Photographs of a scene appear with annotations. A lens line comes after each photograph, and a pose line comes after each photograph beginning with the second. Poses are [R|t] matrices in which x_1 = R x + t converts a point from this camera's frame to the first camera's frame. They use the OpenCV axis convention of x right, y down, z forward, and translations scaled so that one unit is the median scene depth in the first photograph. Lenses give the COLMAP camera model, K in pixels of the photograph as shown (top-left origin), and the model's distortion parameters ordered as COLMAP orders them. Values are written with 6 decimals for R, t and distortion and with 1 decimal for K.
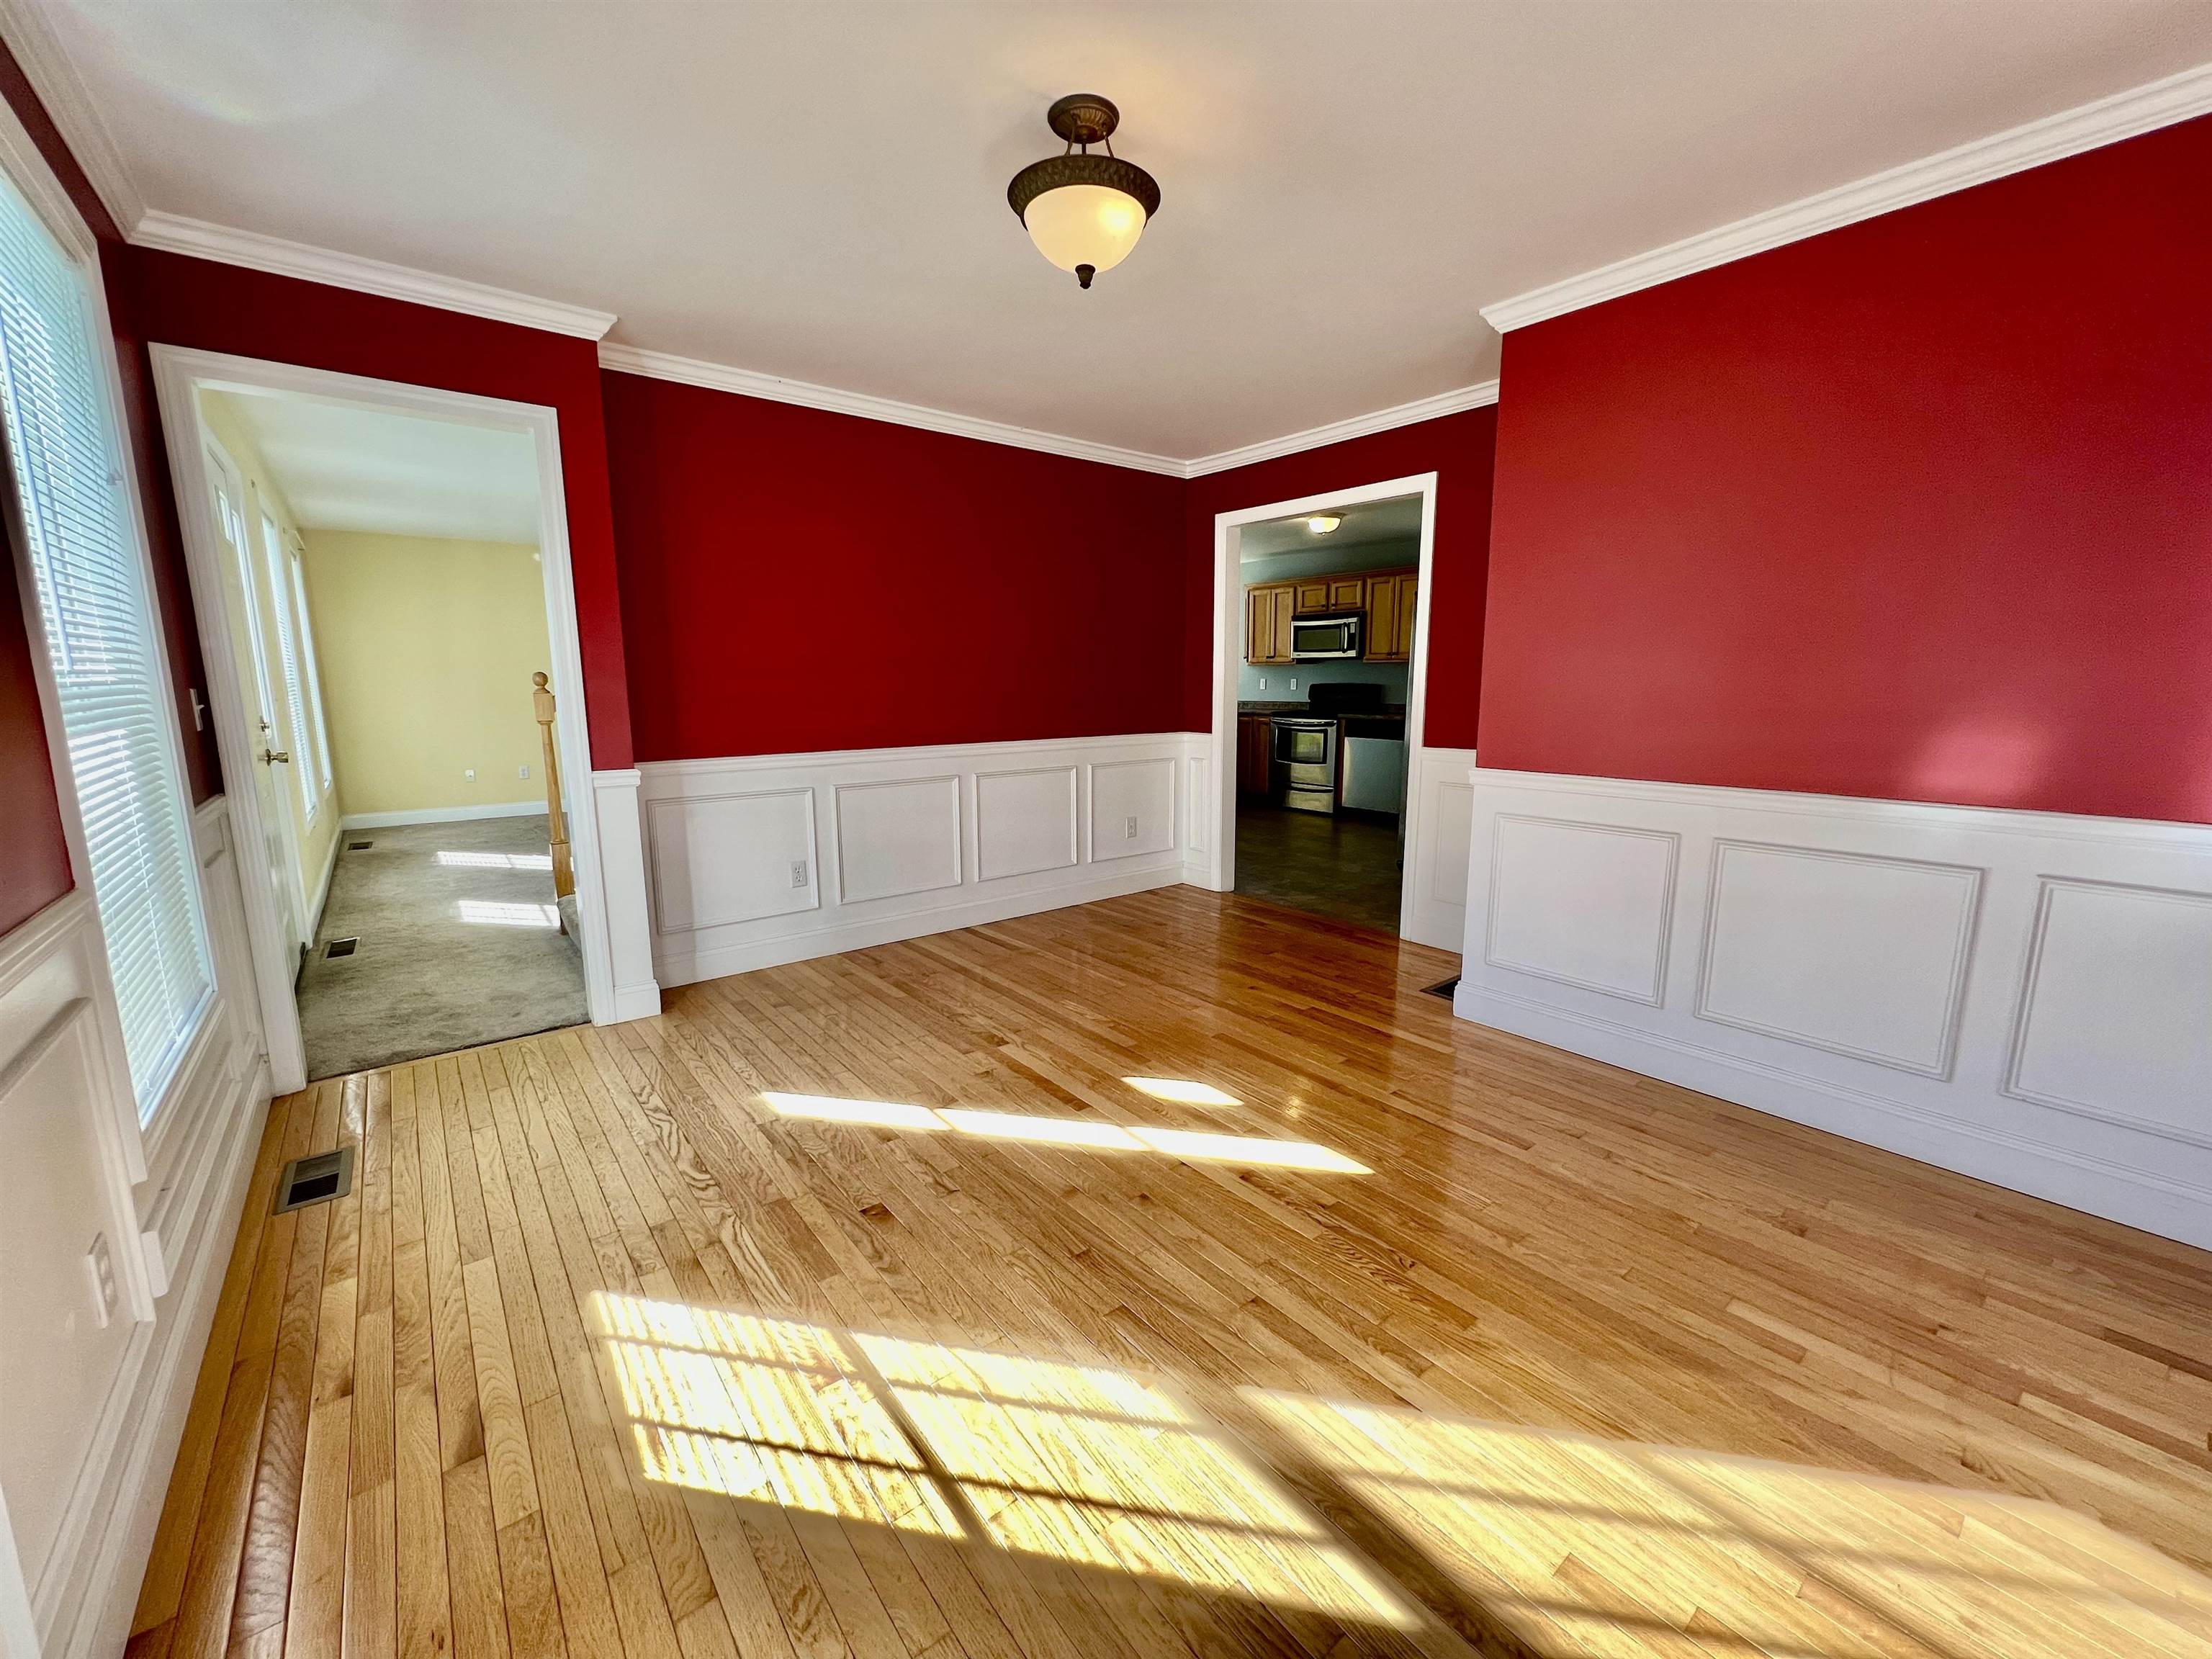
lens RADIAL K [[882.2, 0, 1102.4], [0, 882.2, 823.5], [0, 0, 1]] dist [0.000114, -0.000411]
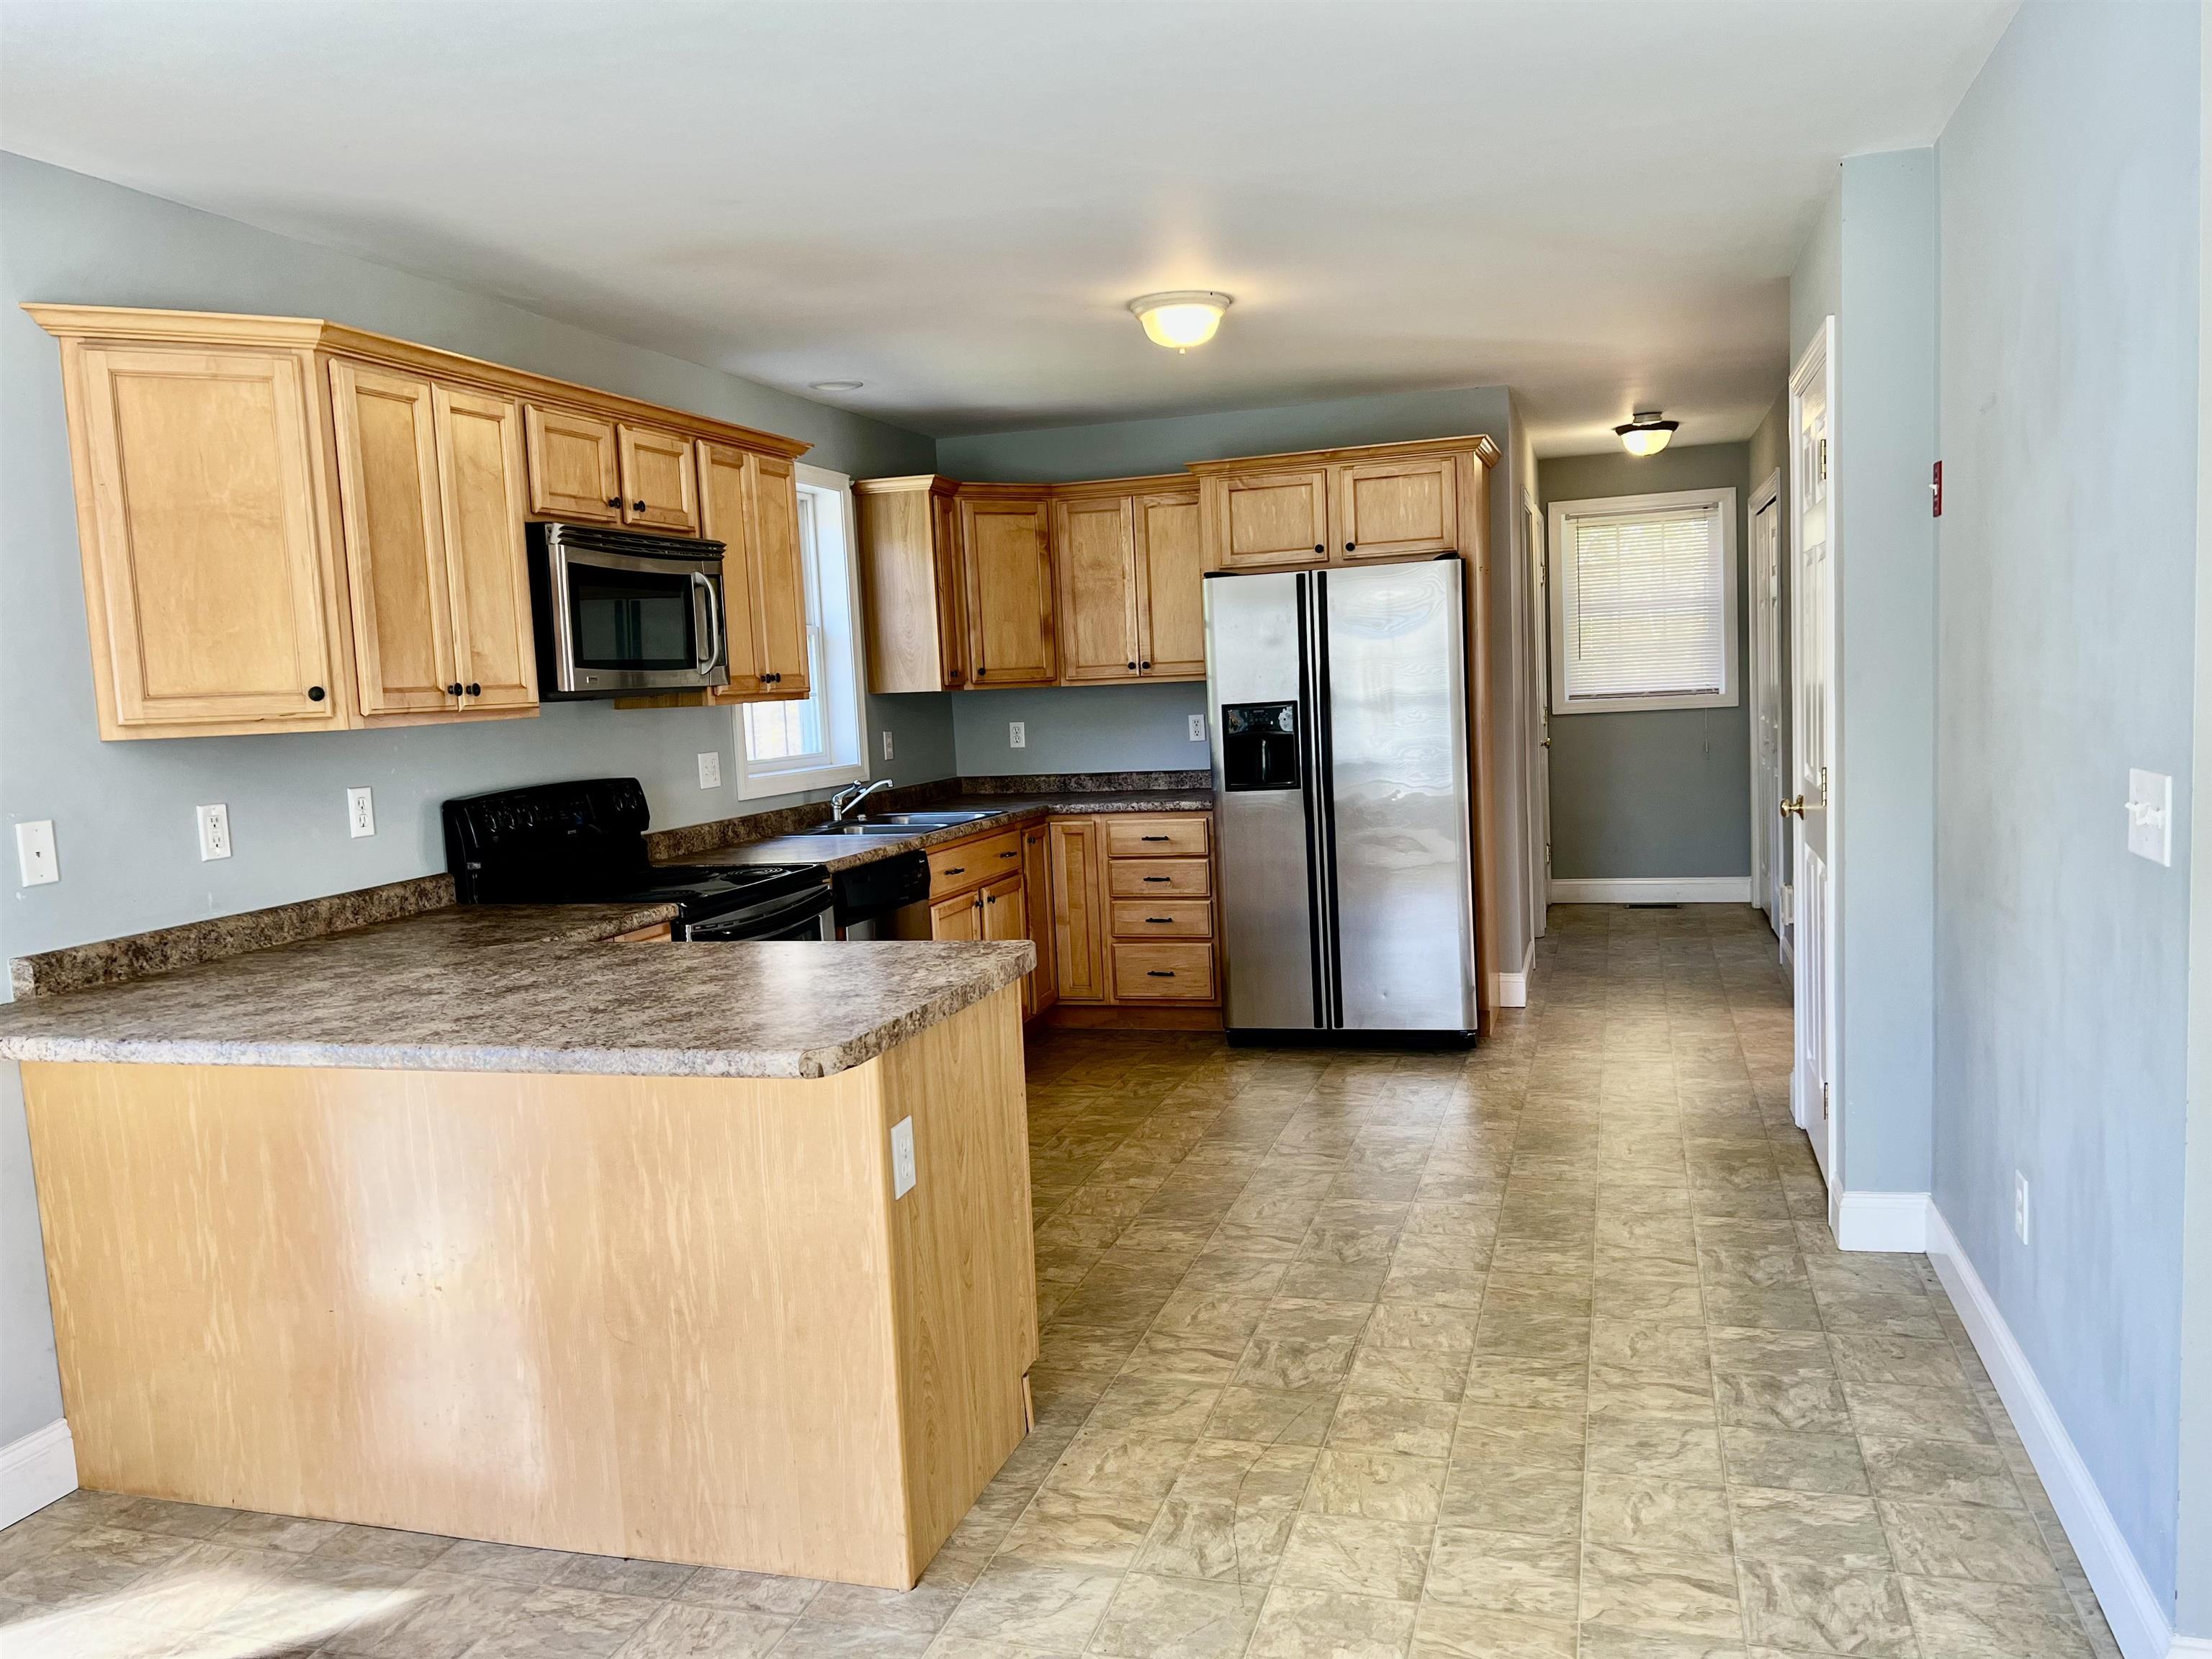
lens RADIAL K [[1647.0, 0, 1124.7], [0, 1647.0, 841.3], [0, 0, 1]] dist [0.054246, -0.067889]
pose [[-0.565321, -0.055990, 0.822969, -0.275535], [0.183264, 0.964233, 0.191490, -0.222259], [-0.804255, 0.259074, -0.534840, 1.213276]]
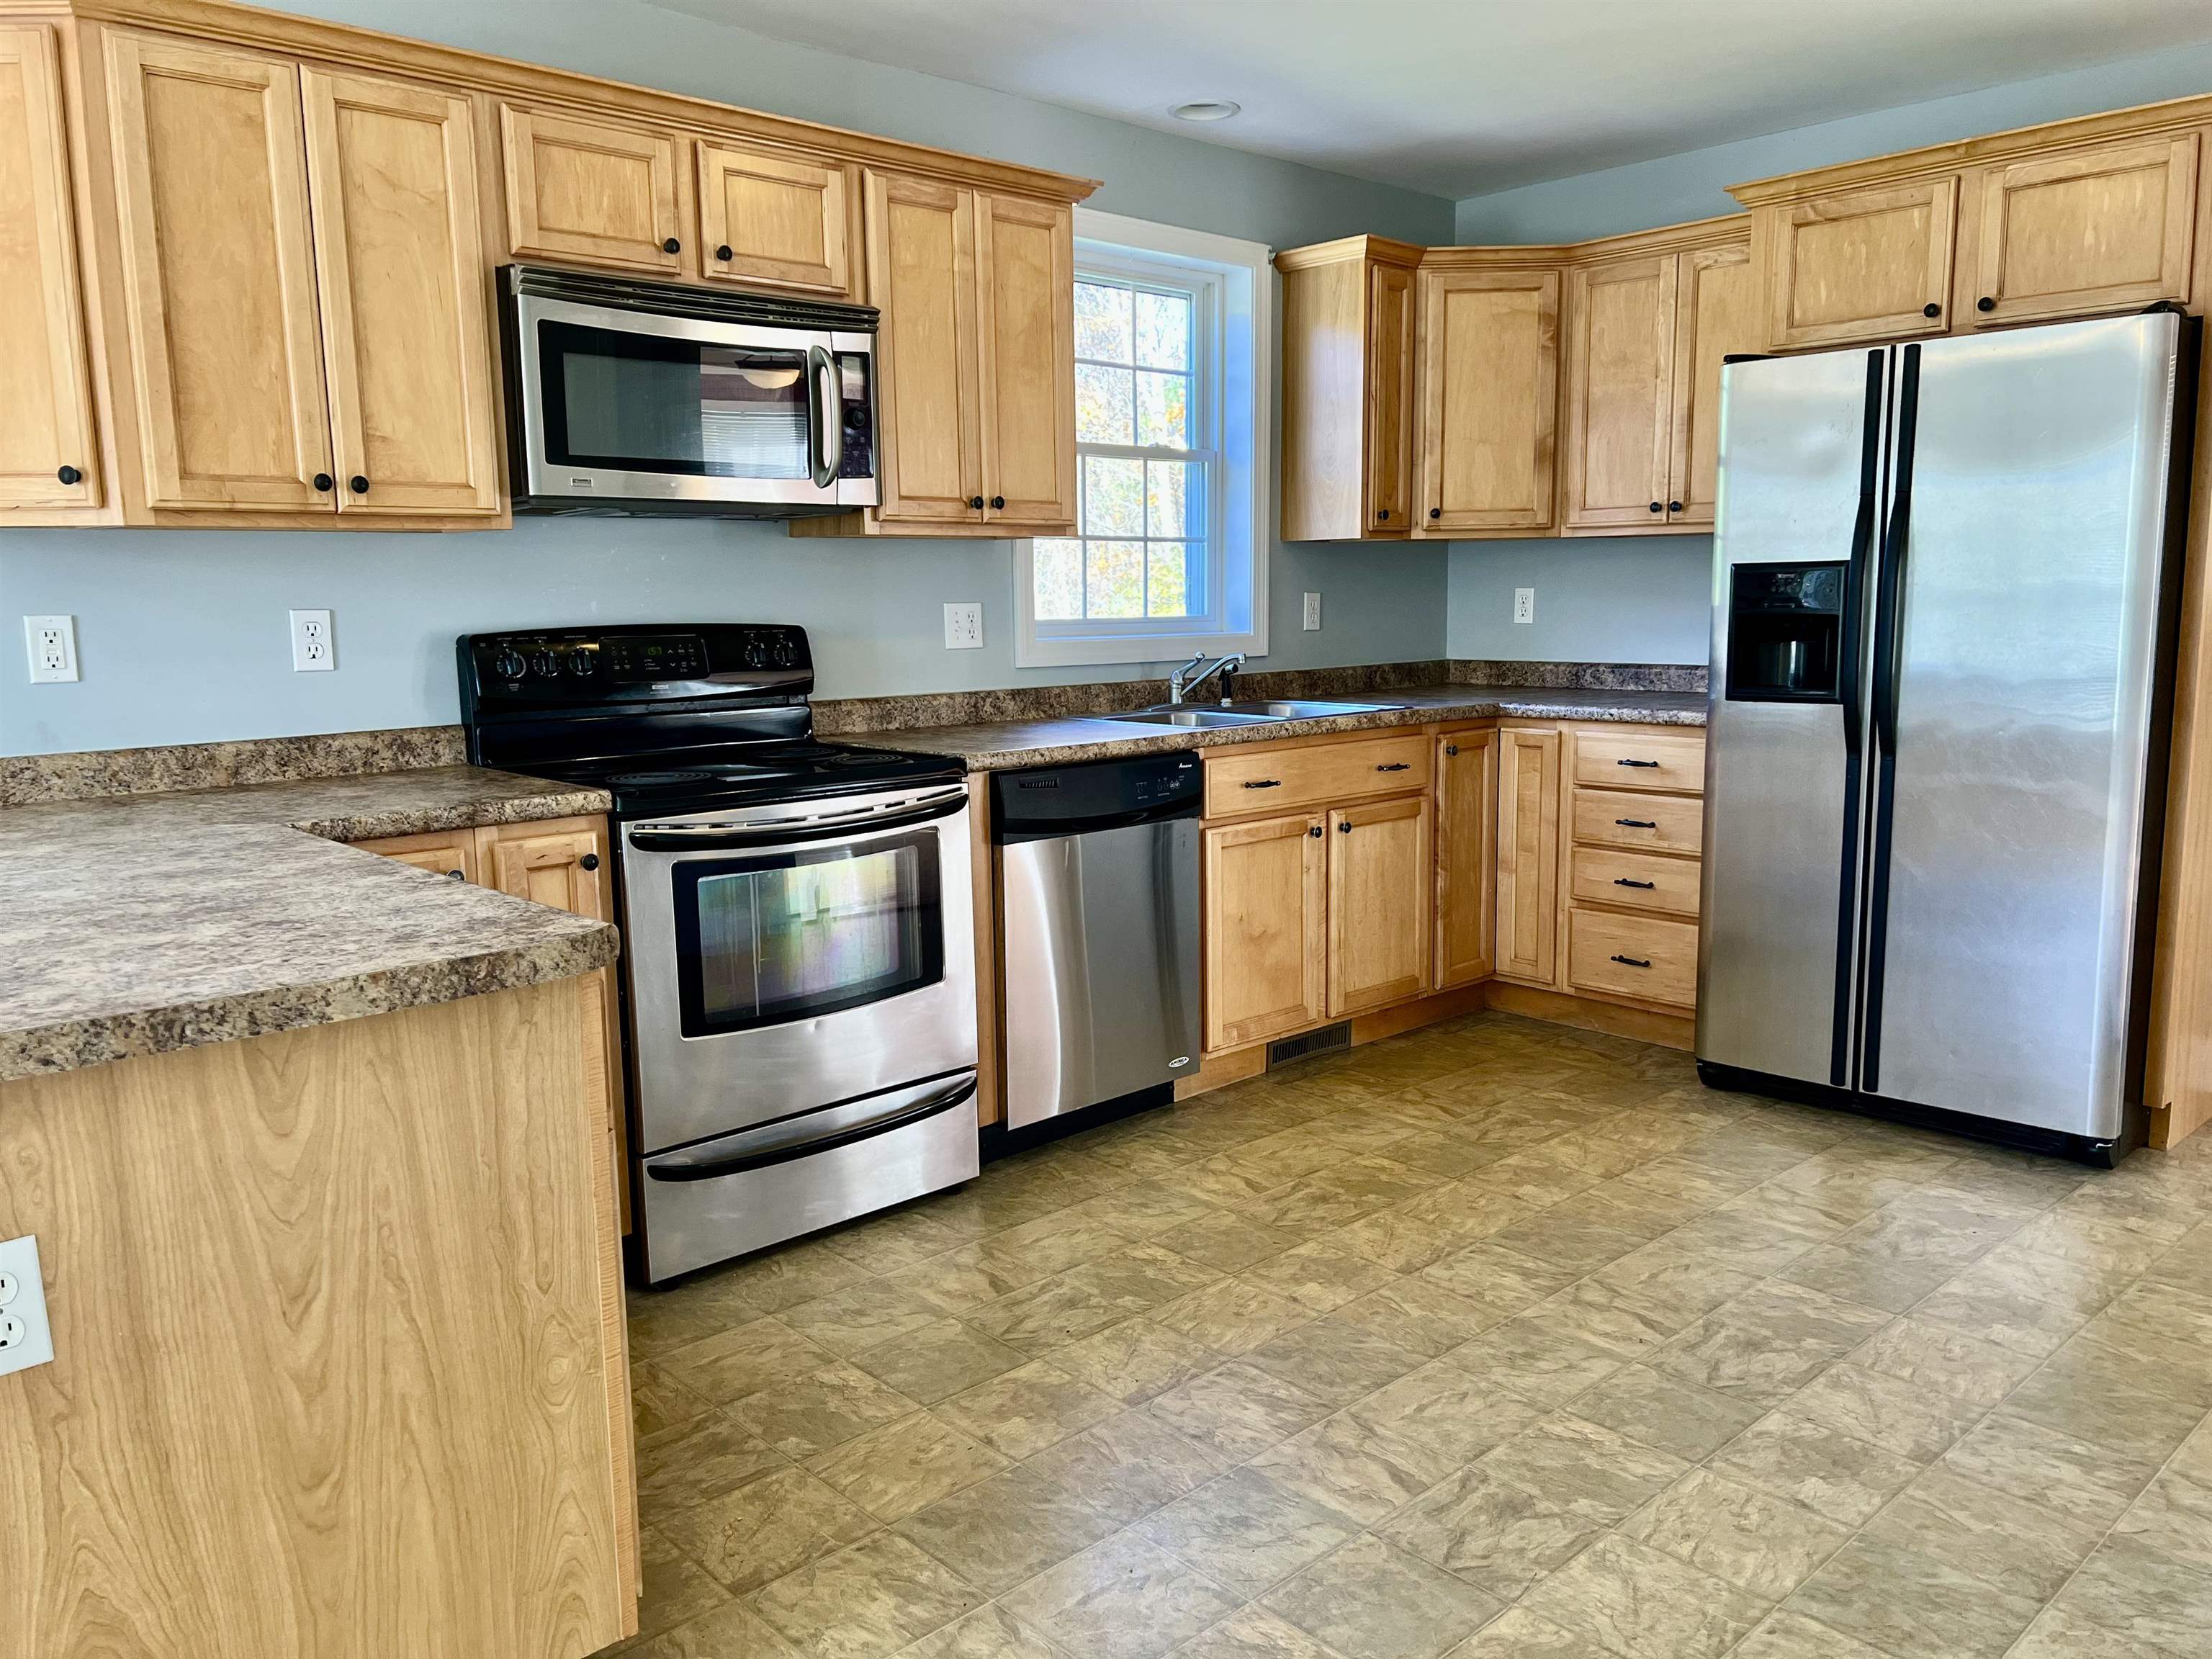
lens RADIAL K [[1668.5, 0, 1115.1], [0, 1668.5, 828.1], [0, 0, 1]] dist [0.053100, -0.058458]
pose [[-0.071508, -0.142638, 0.987188, -0.163177], [0.178586, 0.971898, 0.153365, -0.162878], [-0.981322, 0.187265, -0.044025, 0.972435]]
